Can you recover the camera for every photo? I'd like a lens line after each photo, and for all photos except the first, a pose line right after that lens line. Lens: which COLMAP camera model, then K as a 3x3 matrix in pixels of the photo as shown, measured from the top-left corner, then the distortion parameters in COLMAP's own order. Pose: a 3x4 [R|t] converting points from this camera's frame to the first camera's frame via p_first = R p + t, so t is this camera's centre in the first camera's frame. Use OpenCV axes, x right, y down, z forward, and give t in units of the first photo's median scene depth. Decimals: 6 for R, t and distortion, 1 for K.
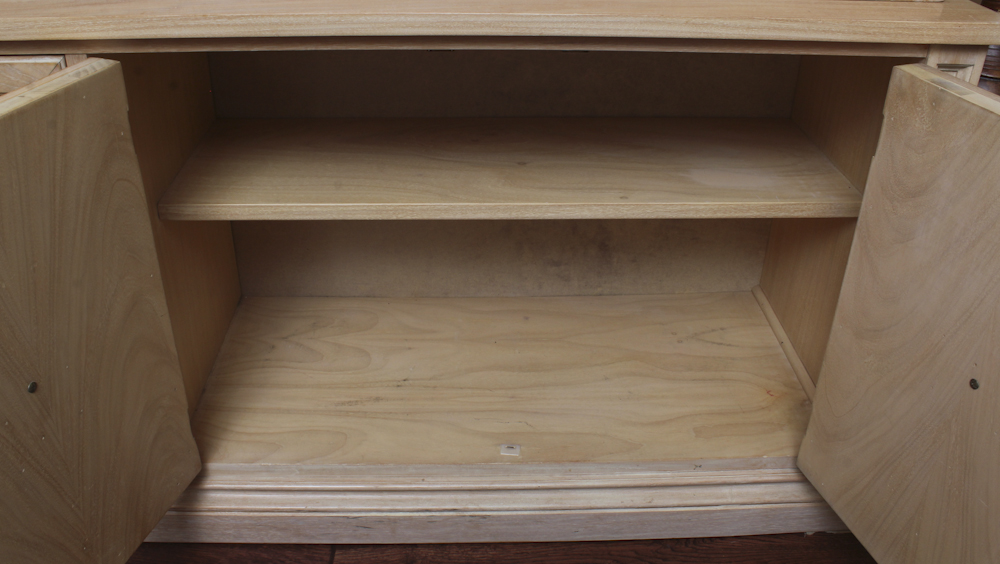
lens RADIAL K [[473.8, 0, 500.0], [0, 473.8, 279.7], [0, 0, 1]] dist [-0.020558, 0.001604]
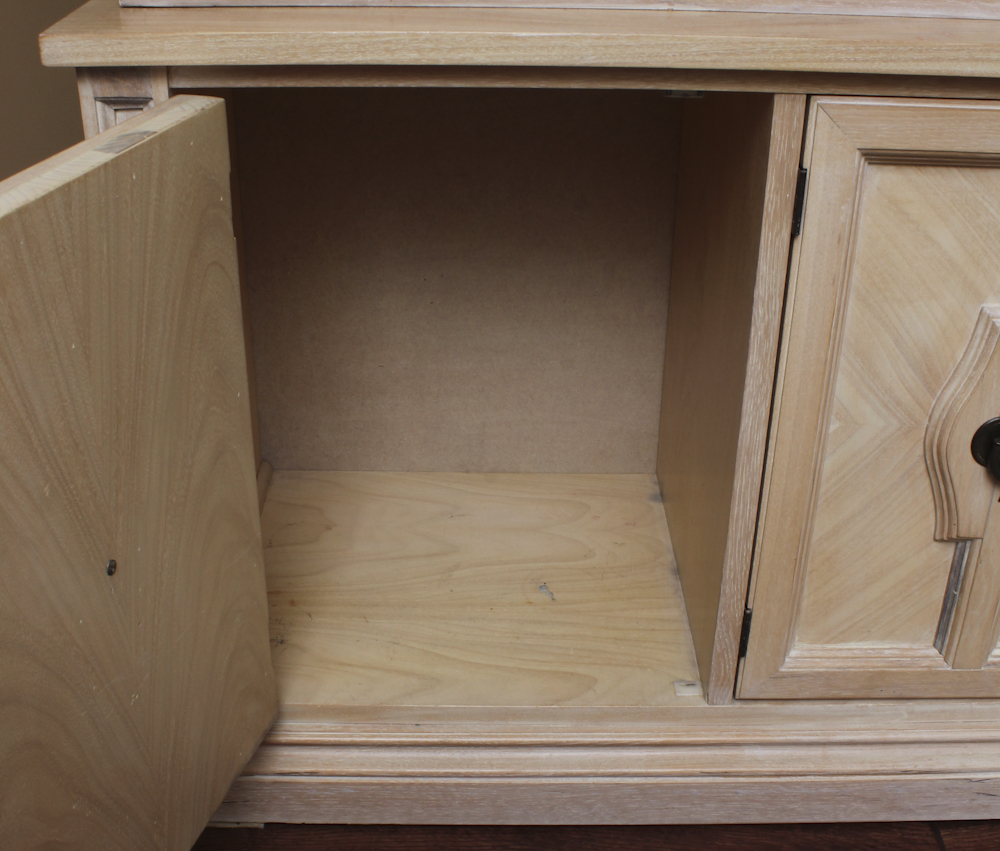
lens RADIAL K [[711.0, 0, 500.0], [0, 711.0, 422.5], [0, 0, 1]] dist [-0.036981, -0.000229]
pose [[0.999951, 0.009866, 0.000638, -1.005229], [-0.009858, 0.999891, -0.011012, 0.004926], [-0.000746, 0.011005, 0.999939, -0.005482]]
